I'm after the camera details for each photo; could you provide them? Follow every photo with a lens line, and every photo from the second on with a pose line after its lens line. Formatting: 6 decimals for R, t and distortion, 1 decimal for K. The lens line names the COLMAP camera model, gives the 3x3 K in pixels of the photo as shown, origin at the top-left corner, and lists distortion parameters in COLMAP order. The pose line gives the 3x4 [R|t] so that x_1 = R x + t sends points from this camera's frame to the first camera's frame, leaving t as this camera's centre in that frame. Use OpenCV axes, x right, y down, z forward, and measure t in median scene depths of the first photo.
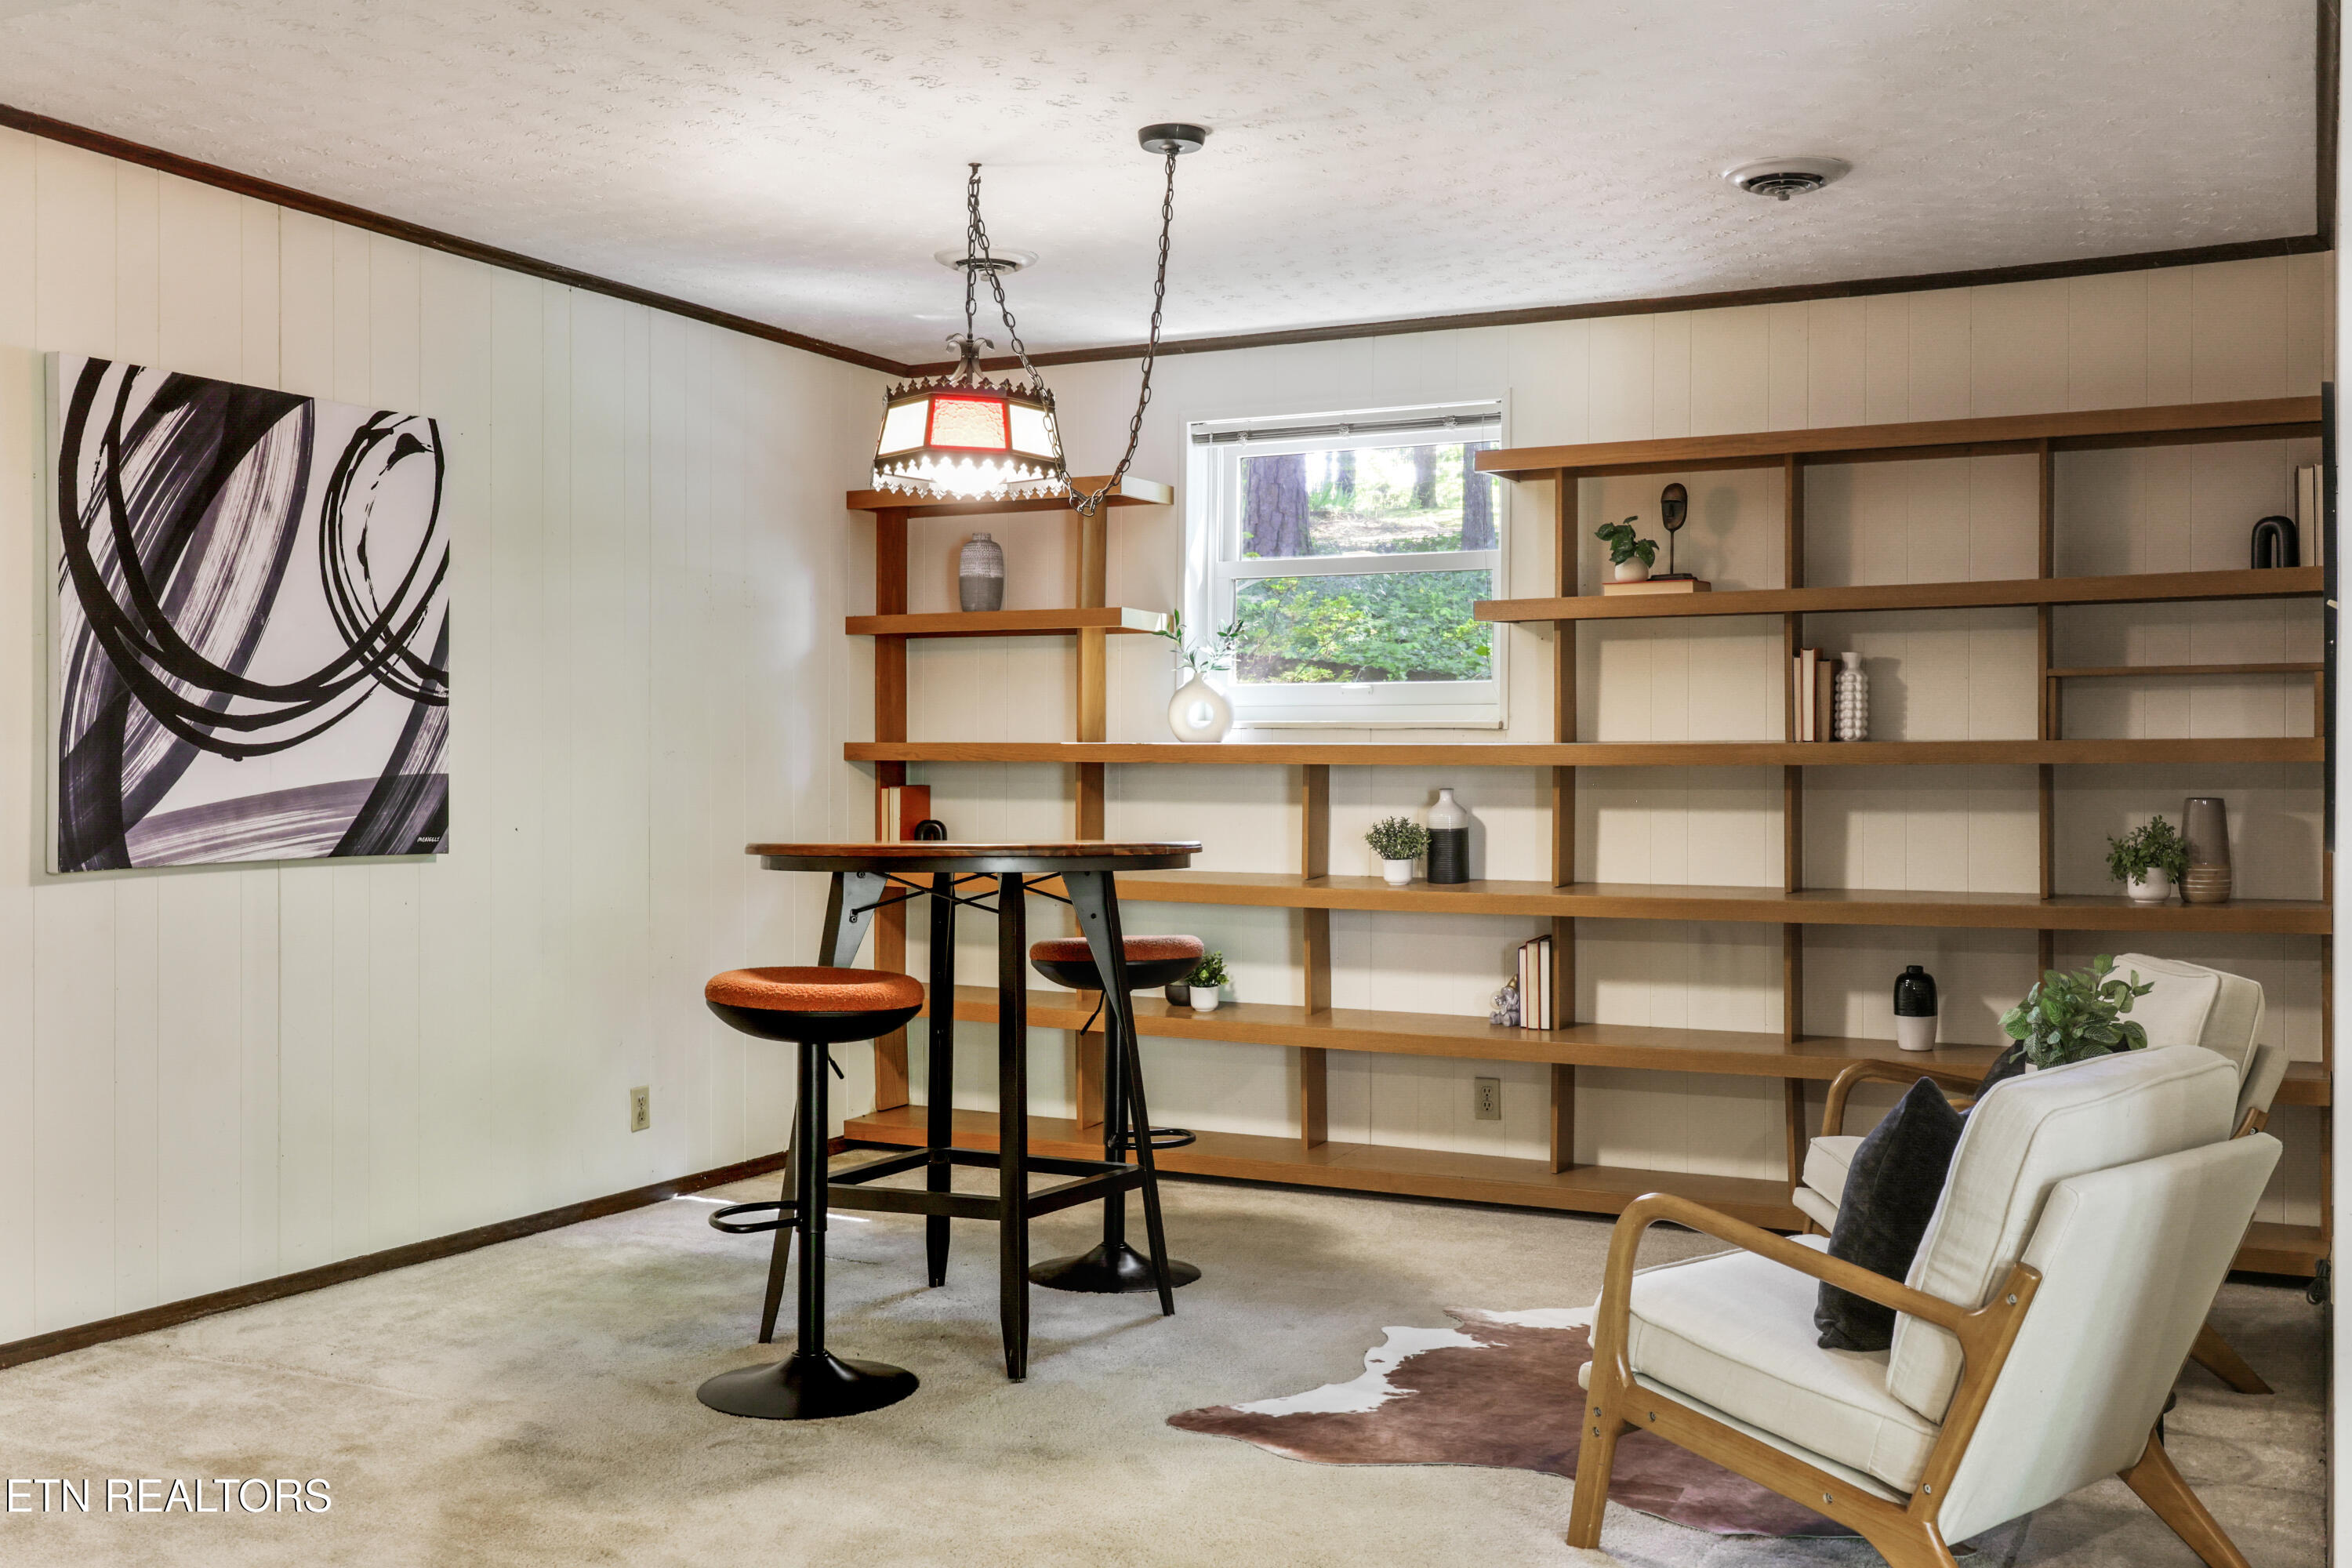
lens RADIAL K [[2260.8, 0, 1176.0], [0, 2260.8, 784.0], [0, 0, 1]] dist [0.003742, -0.001835]
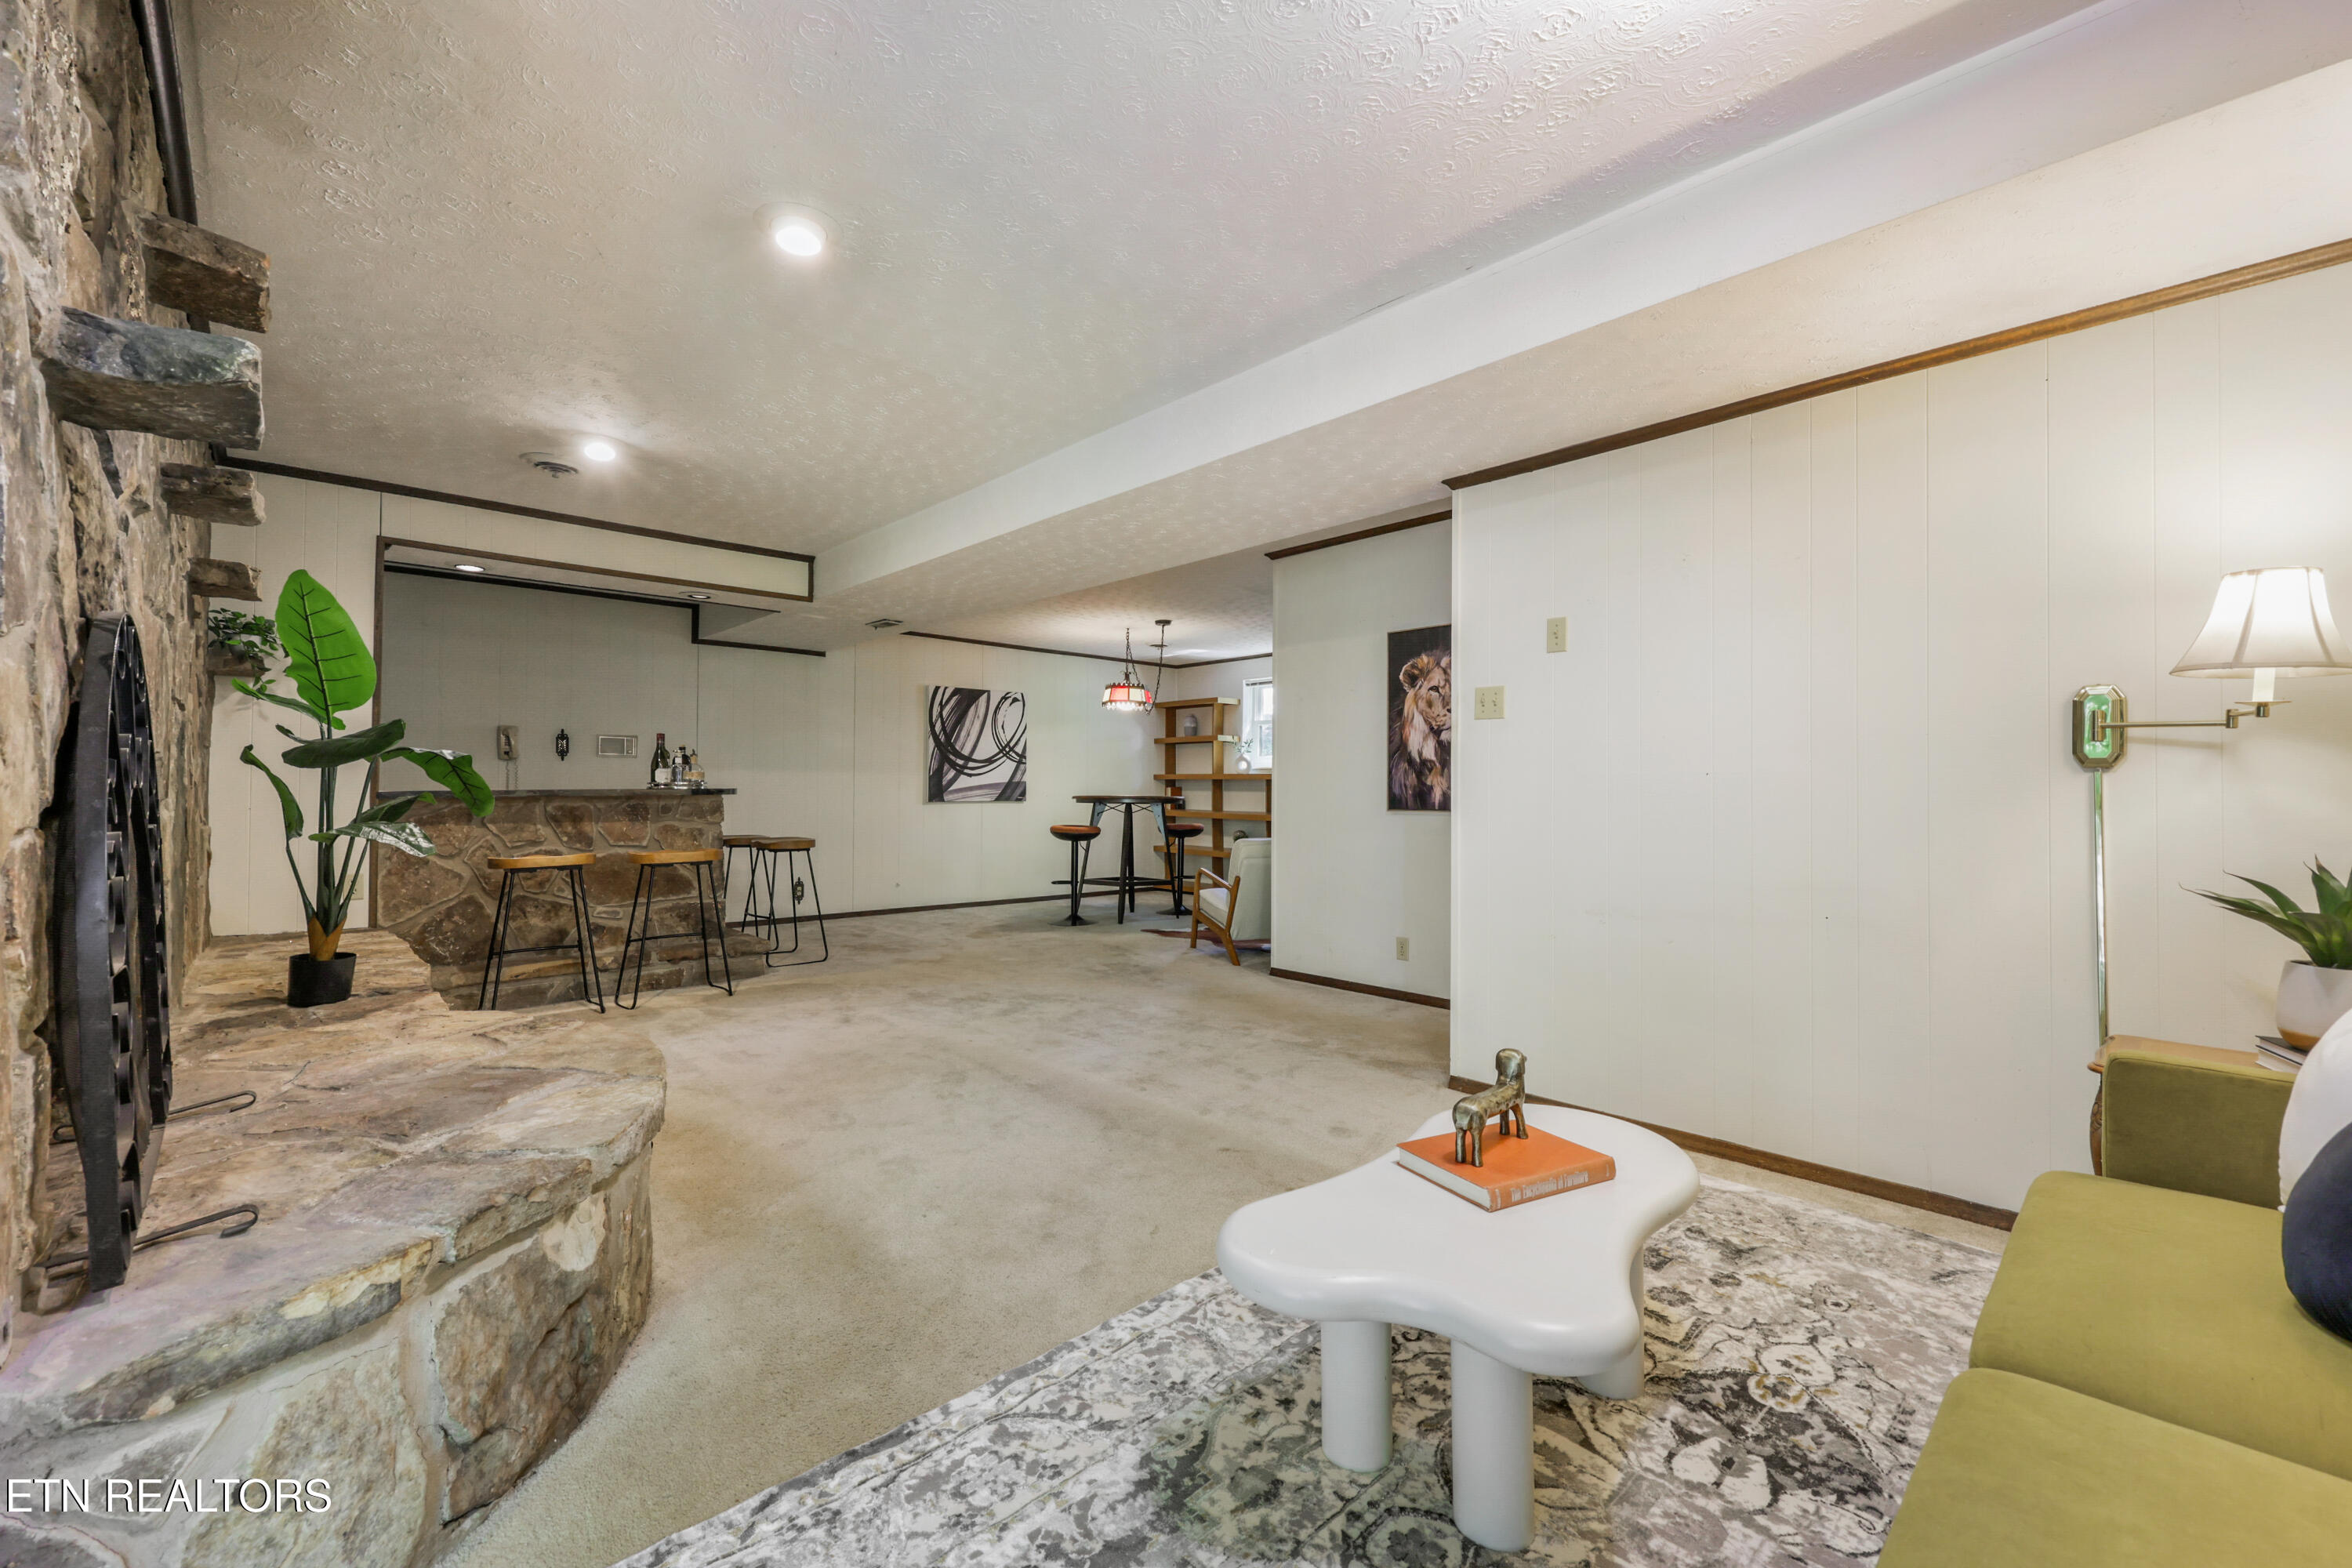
lens RADIAL K [[965.6, 0, 1176.0], [0, 965.6, 784.0], [0, 0, 1]] dist [0.000230, 0.000032]
pose [[0.941826, -0.002582, -0.336091, 0.537783], [-0.003435, 0.999844, -0.017306, 0.031086], [0.336083, 0.017453, 0.941671, -0.556128]]
